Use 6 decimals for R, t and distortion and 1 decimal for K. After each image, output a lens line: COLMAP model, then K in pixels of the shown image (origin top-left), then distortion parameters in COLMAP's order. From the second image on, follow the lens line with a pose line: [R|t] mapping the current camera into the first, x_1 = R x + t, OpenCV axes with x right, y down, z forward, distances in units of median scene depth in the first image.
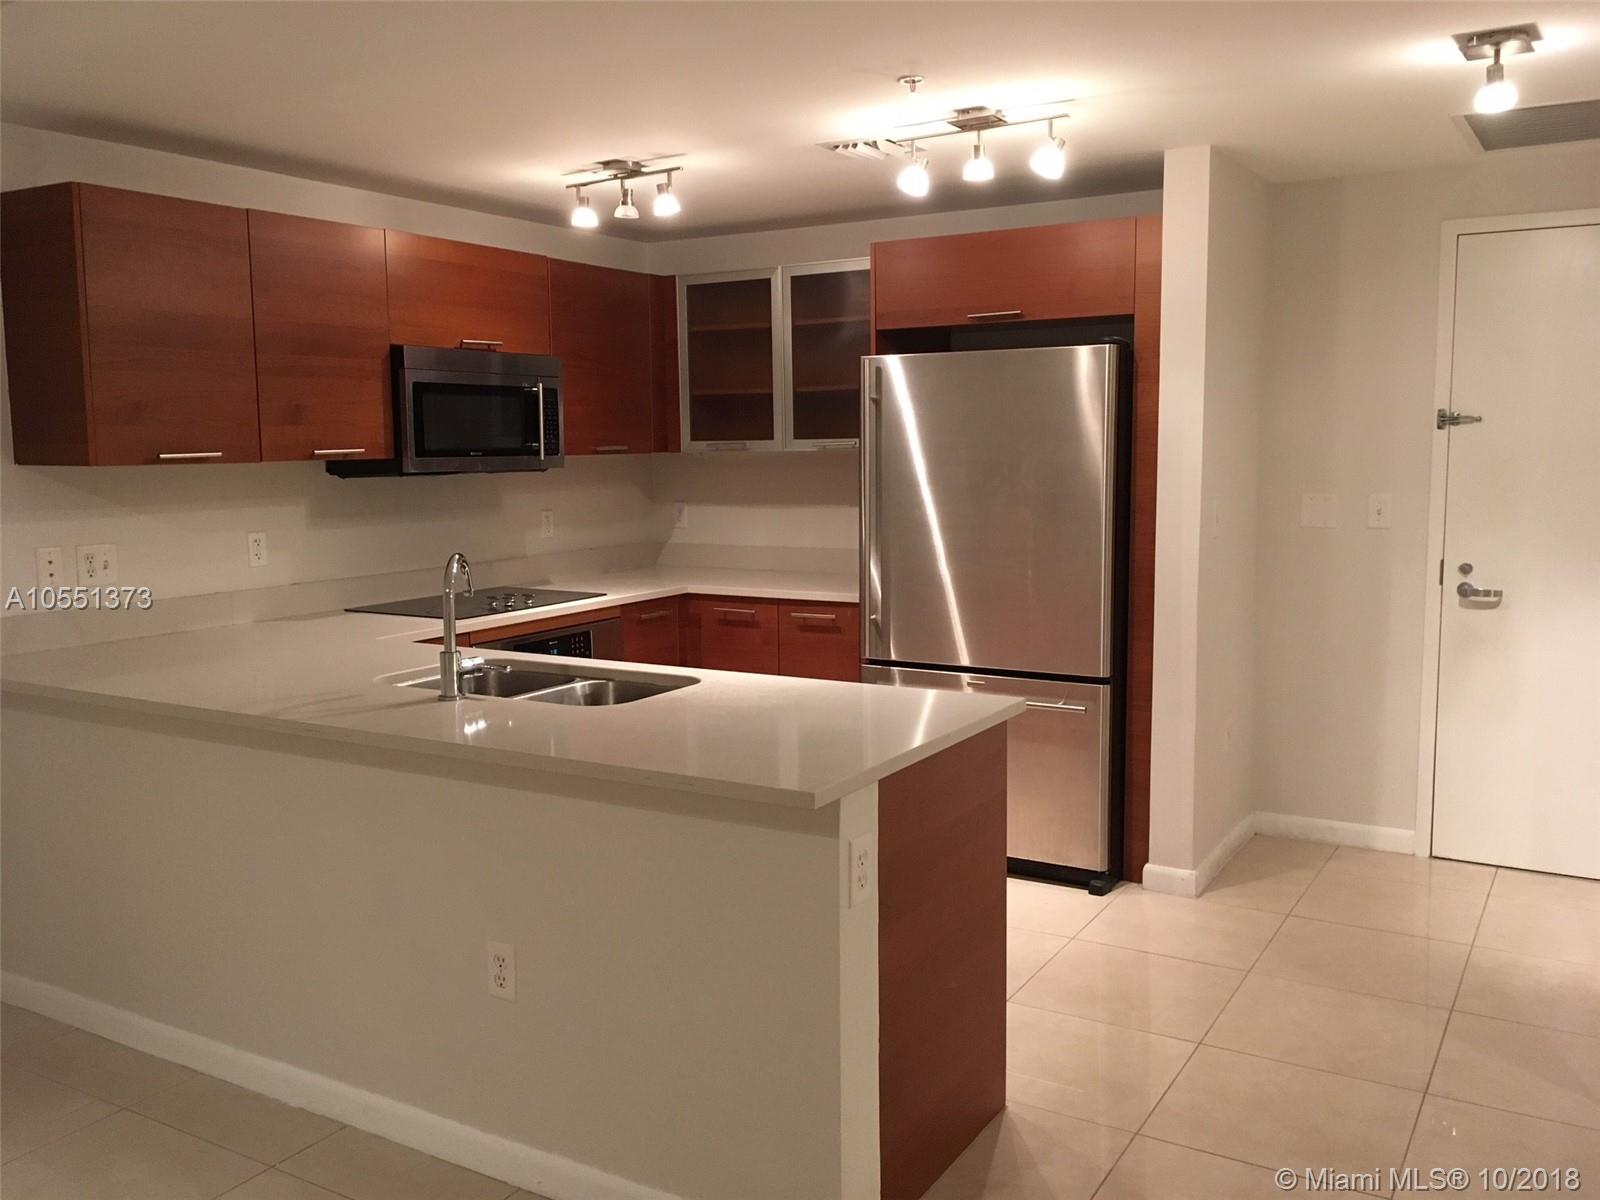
lens RADIAL K [[1362.0, 0, 800.0], [0, 1362.0, 600.0], [0, 0, 1]] dist [0.008260, 0.005284]
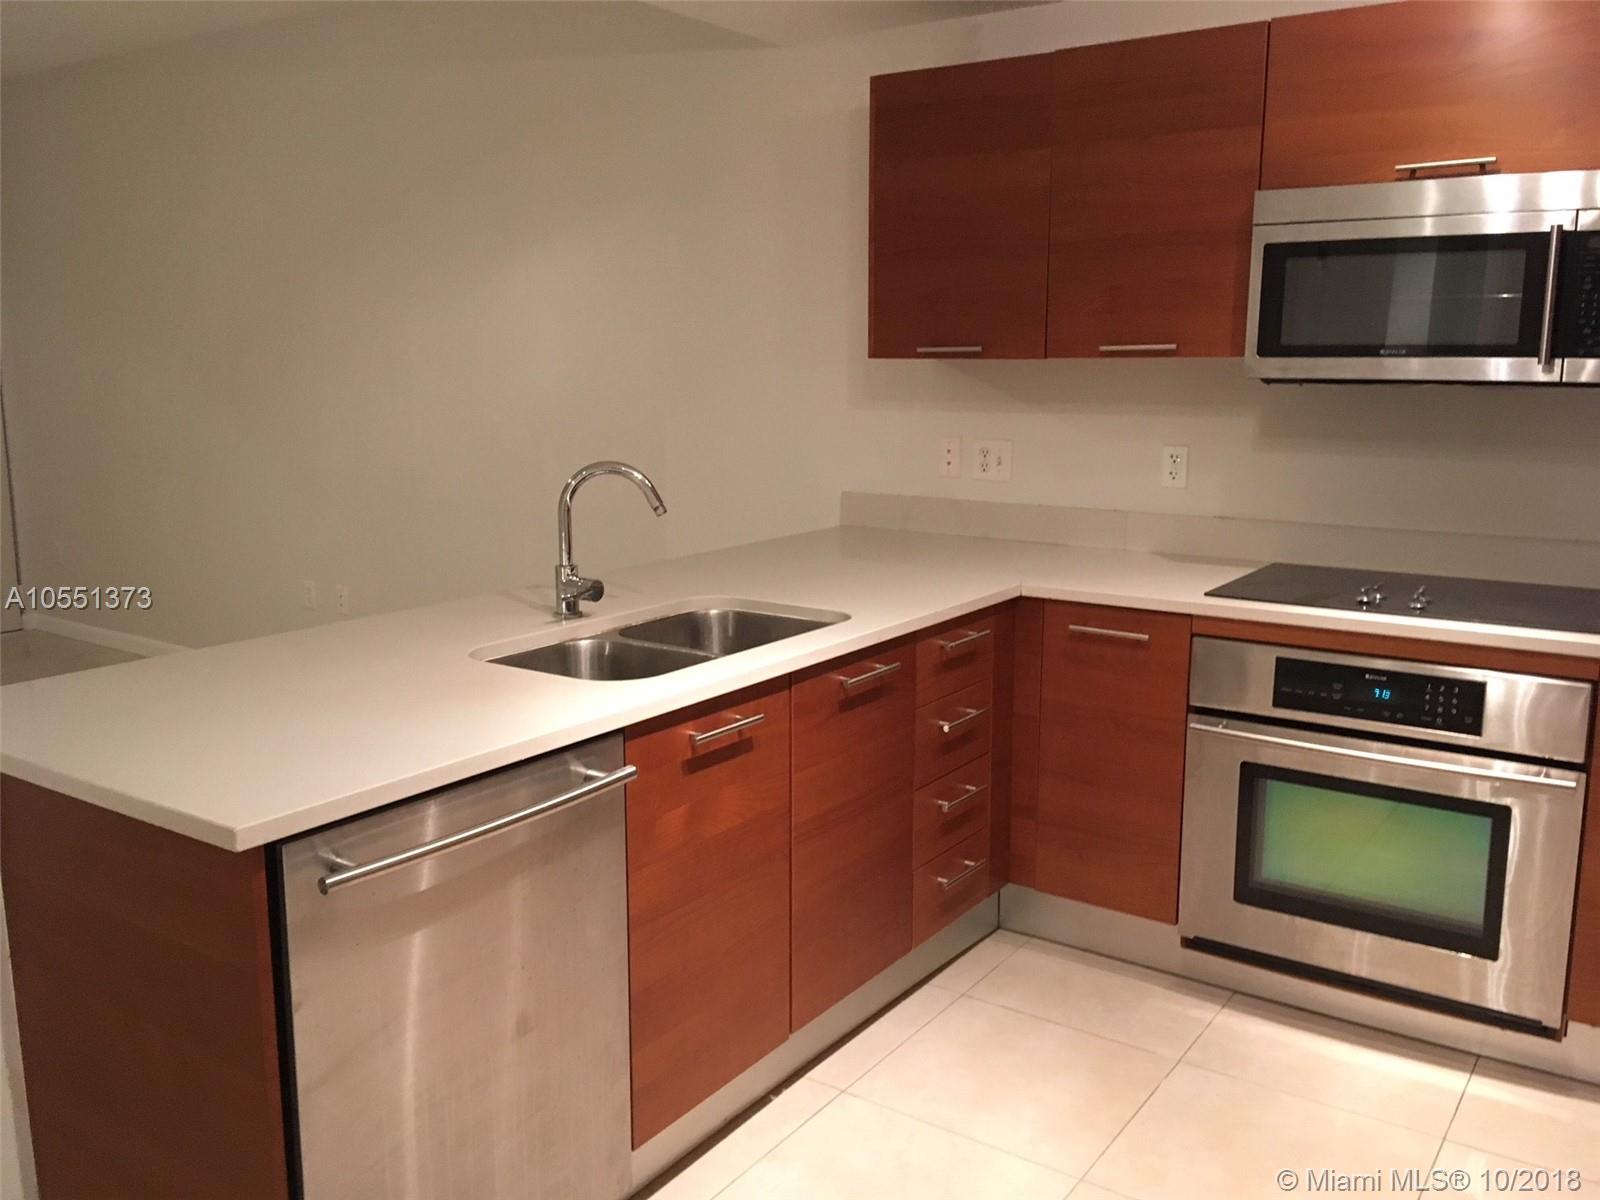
lens RADIAL K [[1360.7, 0, 800.0], [0, 1360.7, 600.0], [0, 0, 1]] dist [0.165621, 0.001060]
pose [[-0.066465, 0.197231, -0.978101, 0.475947], [-0.116773, 0.971995, 0.203934, -0.110746], [0.990932, 0.127771, -0.041573, 0.897926]]
